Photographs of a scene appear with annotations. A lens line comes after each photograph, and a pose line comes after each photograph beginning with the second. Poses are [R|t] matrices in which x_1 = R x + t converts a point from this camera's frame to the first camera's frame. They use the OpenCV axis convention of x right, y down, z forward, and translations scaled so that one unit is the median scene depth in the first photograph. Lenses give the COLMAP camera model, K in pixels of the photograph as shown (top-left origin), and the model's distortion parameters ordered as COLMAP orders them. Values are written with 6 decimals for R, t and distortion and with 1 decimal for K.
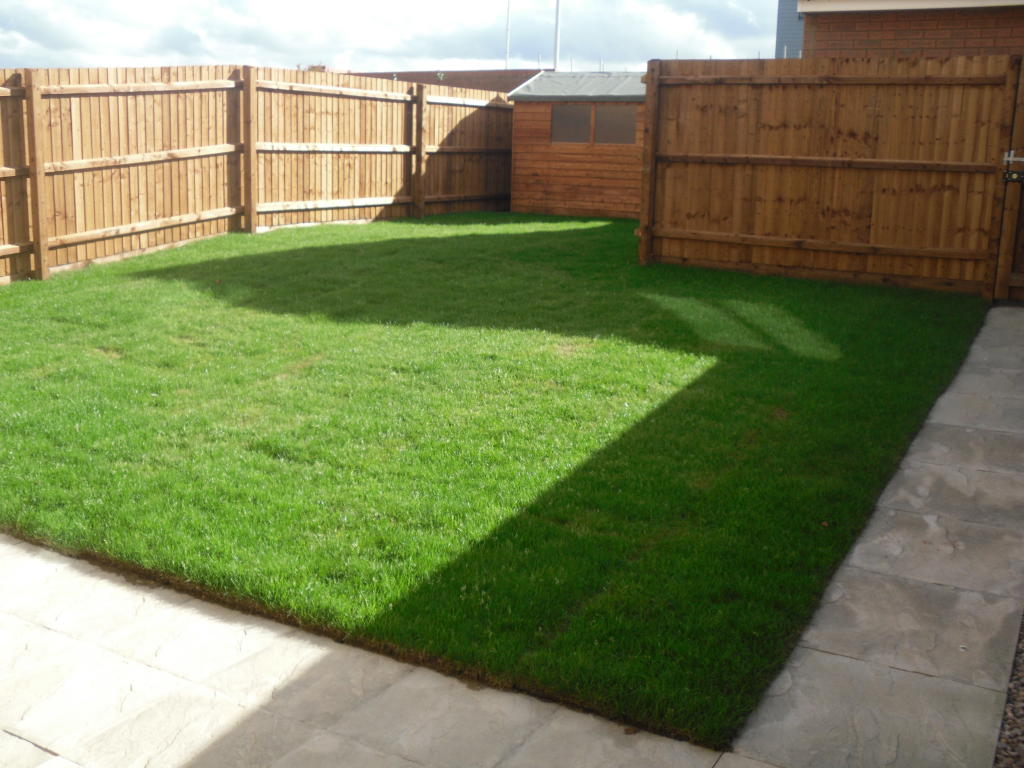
lens RADIAL K [[1078.8, 0, 507.9], [0, 1078.8, 389.3], [0, 0, 1]] dist [-0.214231, 0.292771]
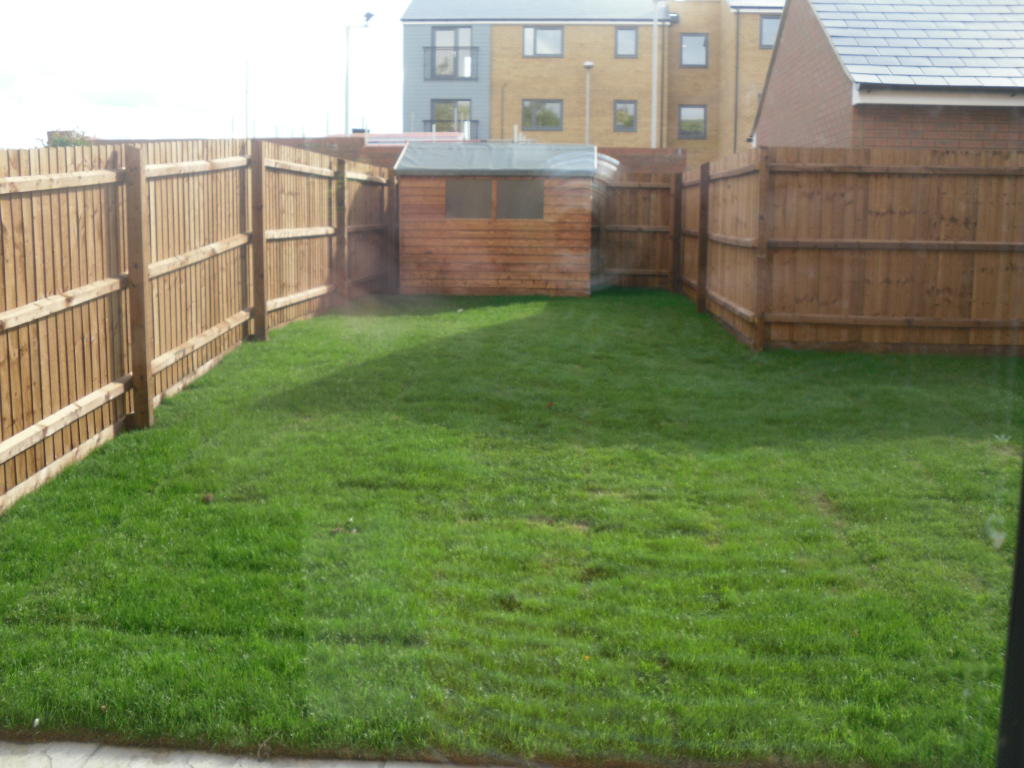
lens RADIAL K [[1078.8, 0, 507.9], [0, 1078.8, 389.3], [0, 0, 1]] dist [-0.214231, 0.292771]
pose [[0.899853, -0.086003, 0.427631, -0.542777], [0.106689, 0.993988, -0.024598, -0.085805], [-0.422945, 0.067758, 0.903619, 0.213801]]
